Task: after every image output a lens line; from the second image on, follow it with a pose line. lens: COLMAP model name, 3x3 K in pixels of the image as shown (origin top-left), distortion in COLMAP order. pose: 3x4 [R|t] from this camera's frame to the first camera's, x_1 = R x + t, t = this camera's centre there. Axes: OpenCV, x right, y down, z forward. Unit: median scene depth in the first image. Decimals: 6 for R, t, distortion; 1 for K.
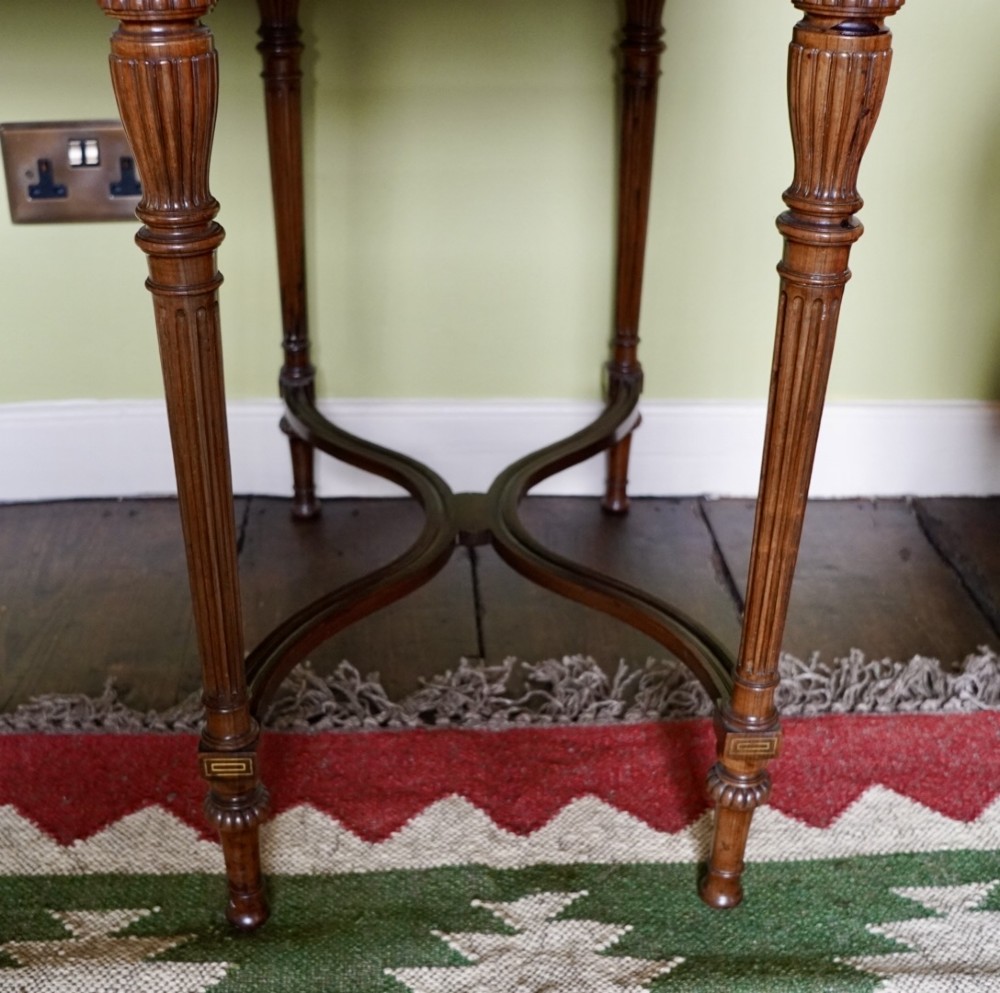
lens RADIAL K [[1303.6, 0, 500.0], [0, 1303.6, 496.5], [0, 0, 1]] dist [-0.157121, 0.138837]
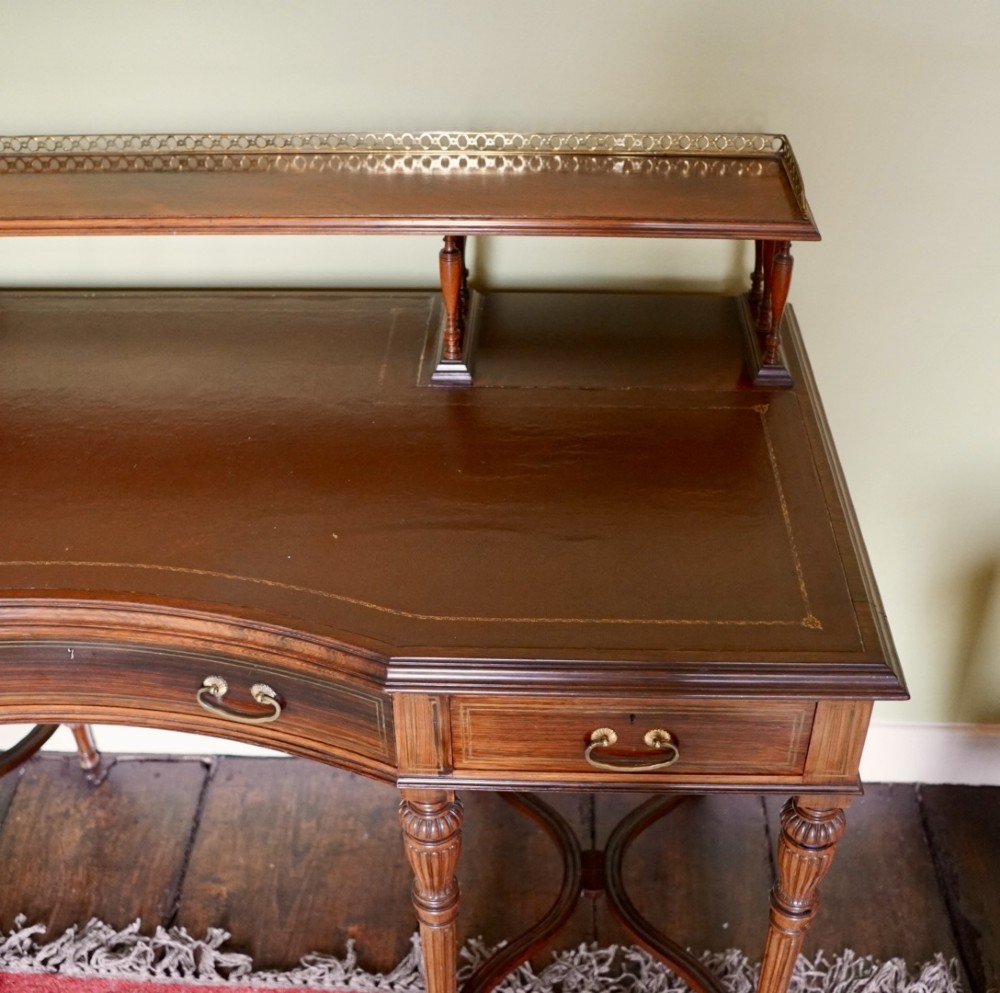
lens RADIAL K [[1303.6, 0, 500.0], [0, 1303.6, 496.5], [0, 0, 1]] dist [-0.157121, 0.138837]
pose [[0.994514, 0.046476, -0.093714, -0.010569], [-0.034110, 0.990996, 0.129477, -0.738746], [0.098888, -0.125570, 0.987144, -0.529997]]
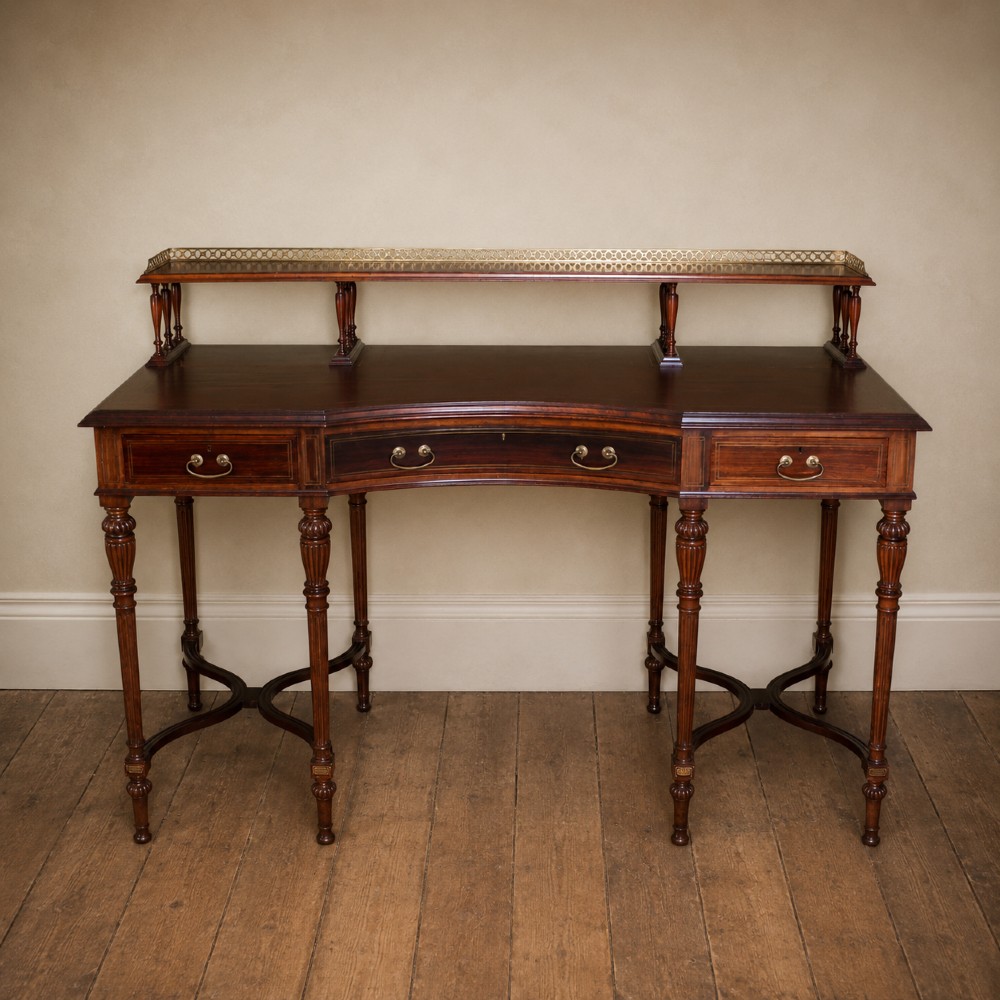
lens RADIAL K [[1849.8, 0, 500.0], [0, 1849.8, 500.0], [0, 0, 1]] dist [-0.650804, 5.332371]
pose [[0.996201, 0.018817, -0.085023, -0.246724], [-0.033213, 0.984673, -0.171222, 0.265610], [0.080498, 0.173395, 0.981557, -2.637200]]
